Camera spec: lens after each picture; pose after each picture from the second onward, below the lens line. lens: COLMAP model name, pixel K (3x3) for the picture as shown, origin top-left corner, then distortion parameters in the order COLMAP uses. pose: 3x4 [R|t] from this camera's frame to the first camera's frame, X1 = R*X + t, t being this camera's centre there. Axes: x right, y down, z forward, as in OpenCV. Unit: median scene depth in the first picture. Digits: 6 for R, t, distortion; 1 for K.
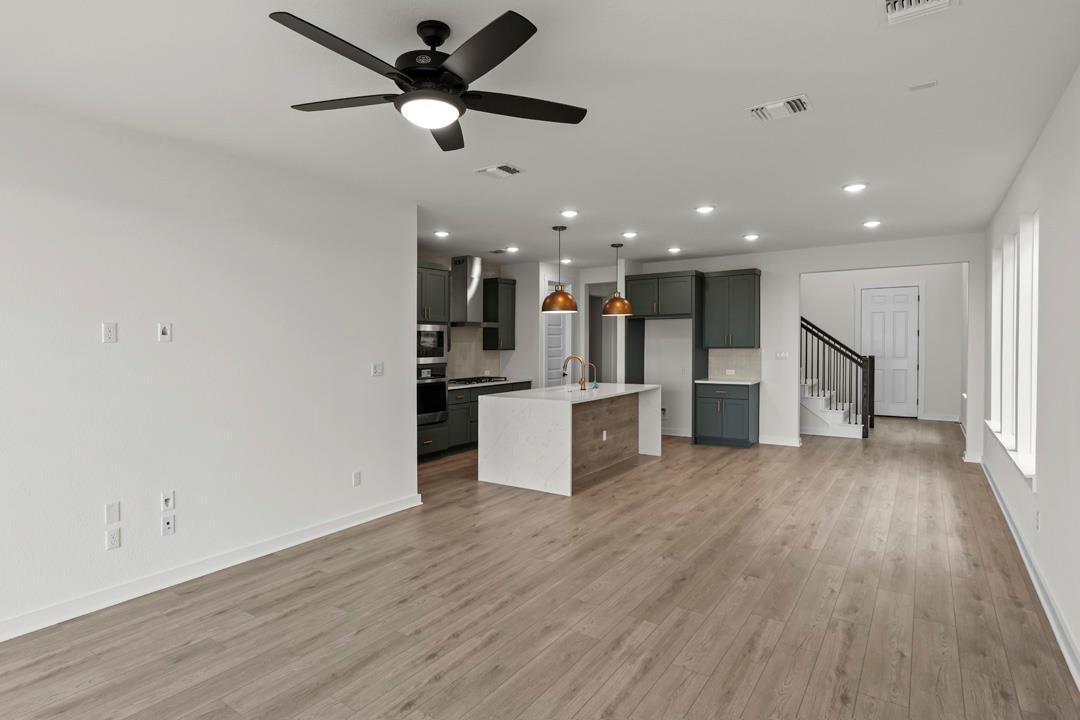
lens RADIAL K [[540.9, 0, 507.1], [0, 540.9, 361.5], [0, 0, 1]] dist [-0.008158, 0.001755]
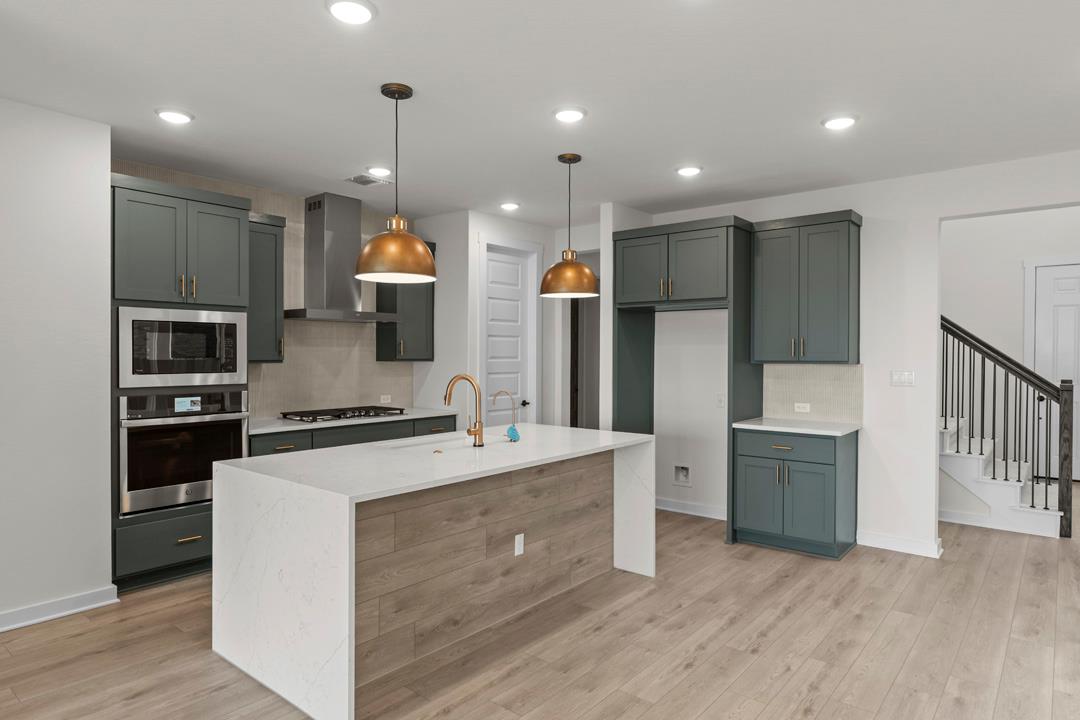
lens RADIAL K [[626.2, 0, 521.8], [0, 626.2, 357.4], [0, 0, 1]] dist [-0.004708, 0.004913]
pose [[0.997943, 0.013425, -0.062687, 0.211374], [-0.014951, 0.999602, -0.023932, -0.013924], [0.062341, 0.024820, 0.997746, 0.440296]]
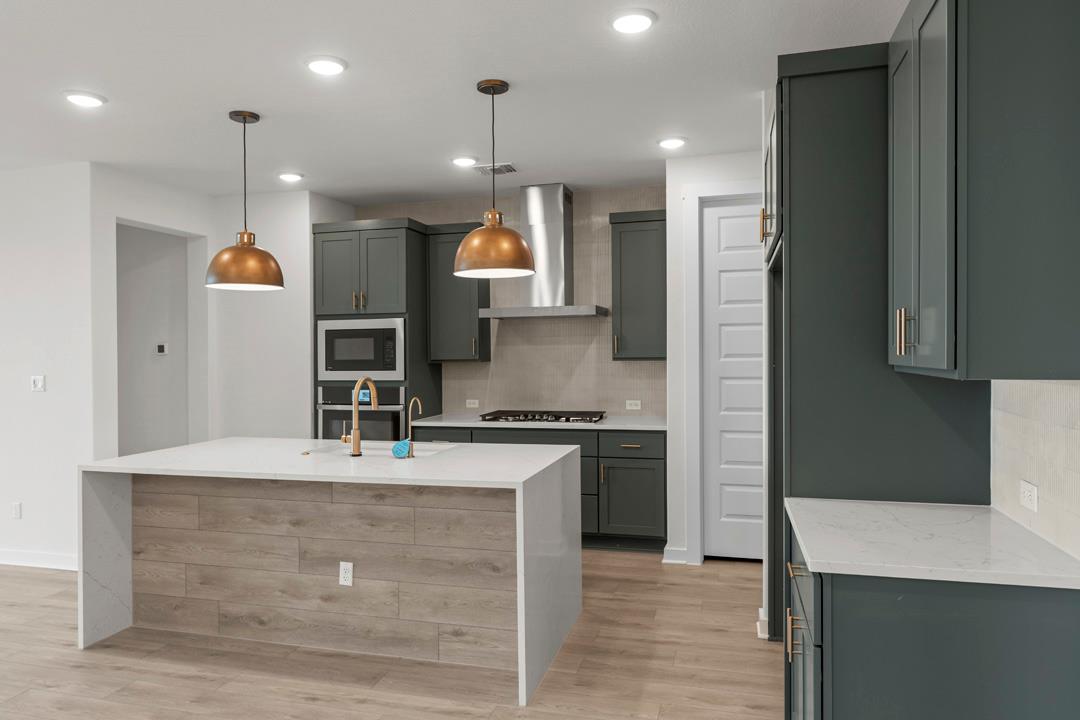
lens RADIAL K [[695.4, 0, 541.2], [0, 695.4, 348.1], [0, 0, 1]] dist [0.000381, -0.002322]
pose [[0.377694, 0.002084, -0.925928, 0.717383], [-0.021373, 0.999751, -0.006469, -0.034801], [0.925684, 0.022233, 0.377645, 0.918056]]
